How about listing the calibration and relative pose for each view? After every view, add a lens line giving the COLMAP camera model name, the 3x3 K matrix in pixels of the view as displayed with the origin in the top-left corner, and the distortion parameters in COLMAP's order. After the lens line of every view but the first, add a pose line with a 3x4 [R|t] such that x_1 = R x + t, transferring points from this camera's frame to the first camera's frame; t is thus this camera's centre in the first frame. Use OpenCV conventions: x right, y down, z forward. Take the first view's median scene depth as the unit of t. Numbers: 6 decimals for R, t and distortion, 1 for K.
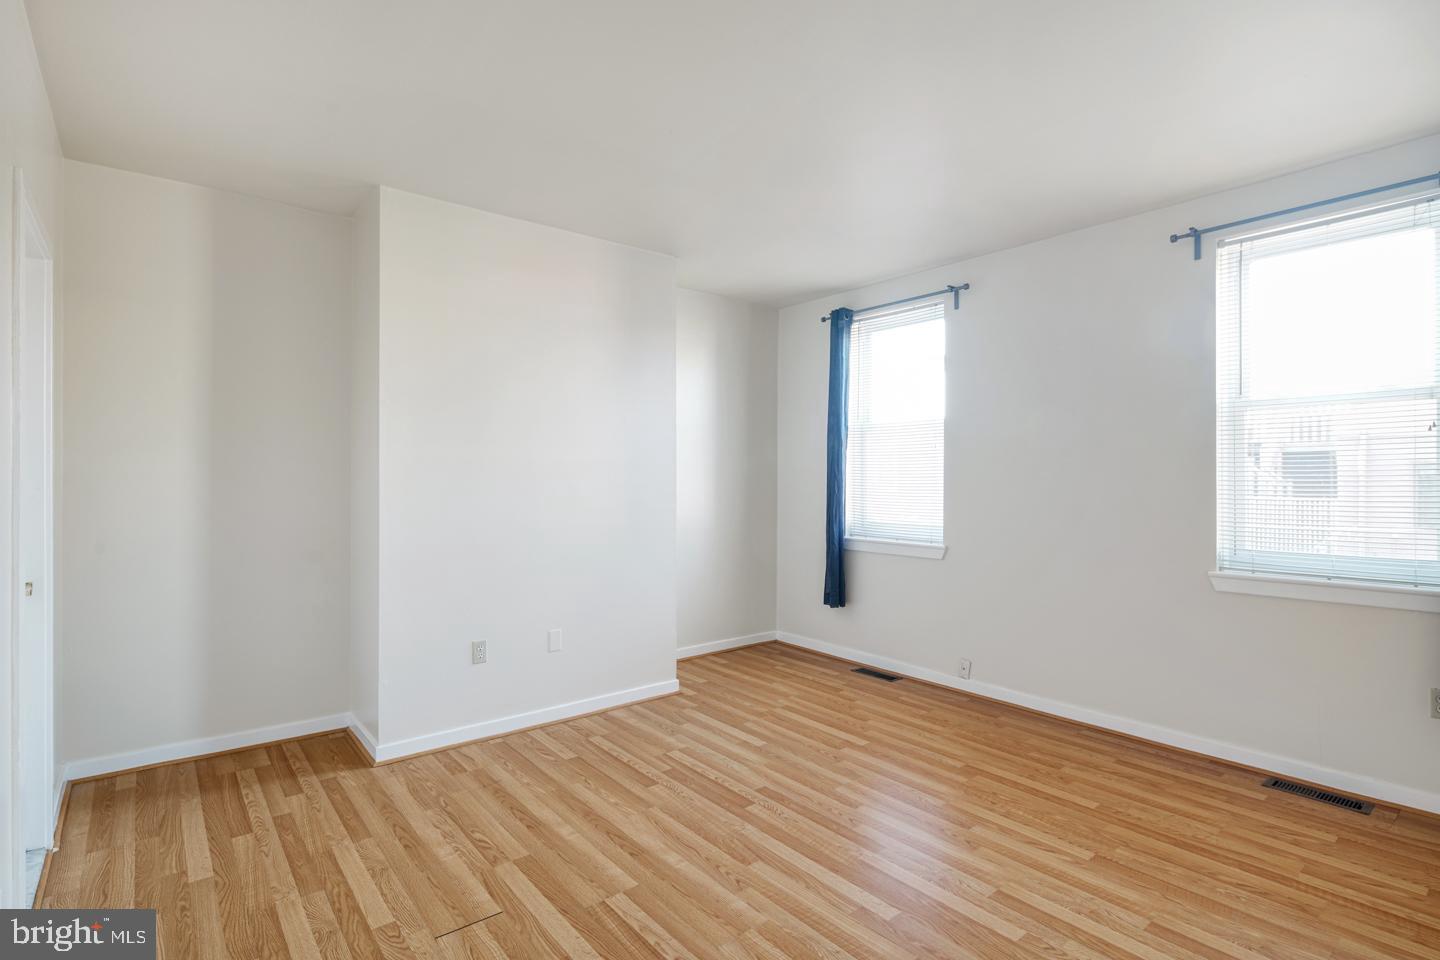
lens RADIAL K [[705.0, 0, 718.9], [0, 705.0, 473.8], [0, 0, 1]] dist [0.001767, -0.000516]
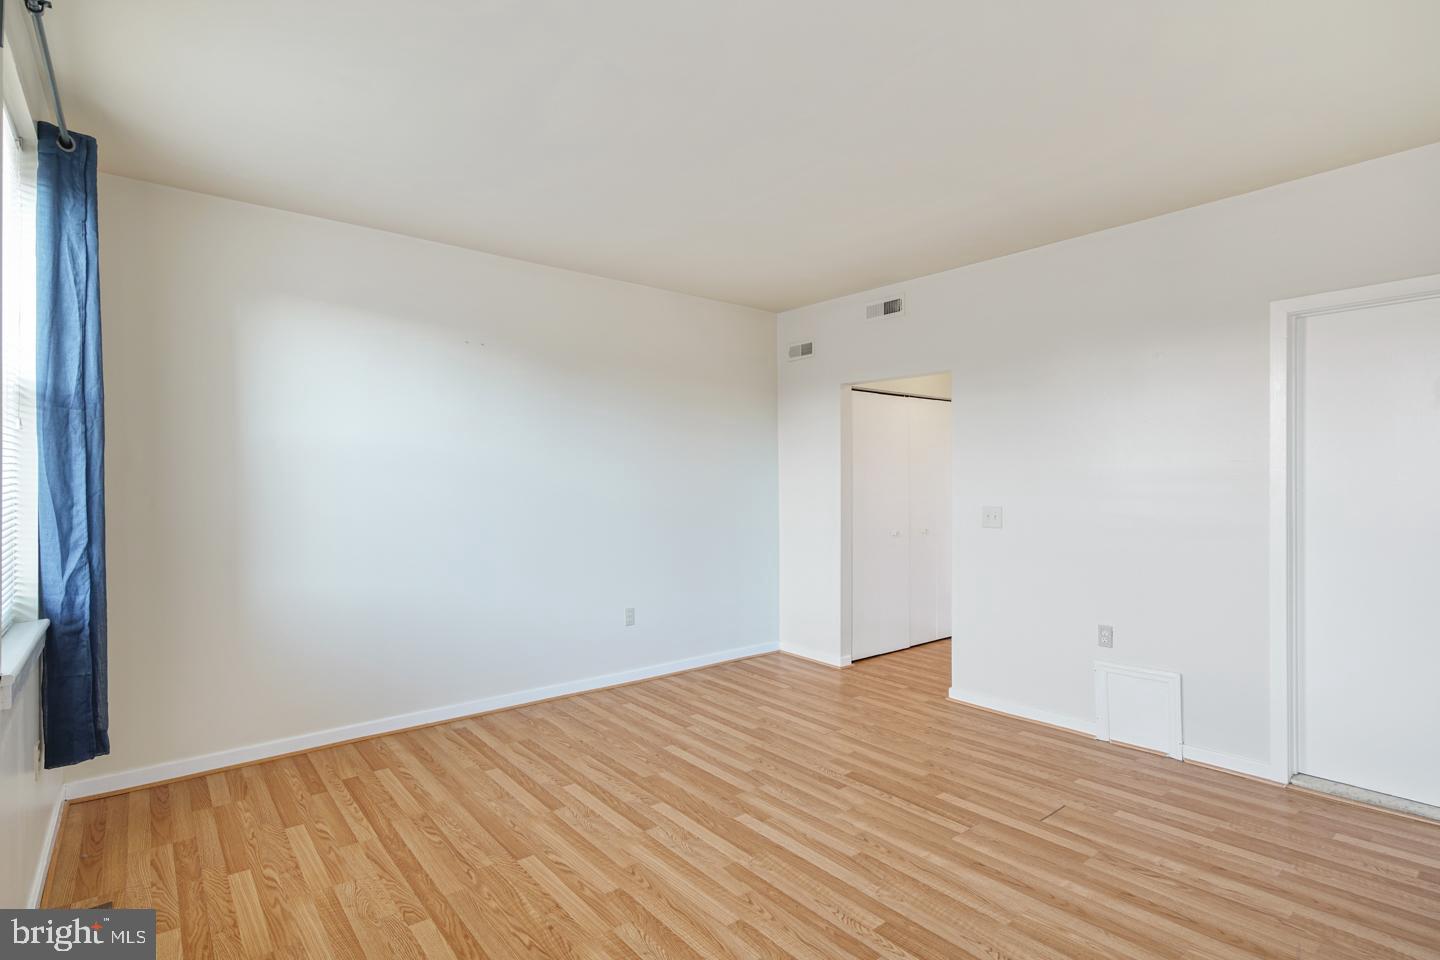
lens RADIAL K [[705.0, 0, 718.9], [0, 705.0, 473.8], [0, 0, 1]] dist [0.001767, -0.000516]
pose [[-0.999972, 0.000660, 0.007498, 0.234133], [0.000615, 0.999982, -0.005994, -0.005212], [-0.007502, -0.005990, -0.999954, 1.967143]]
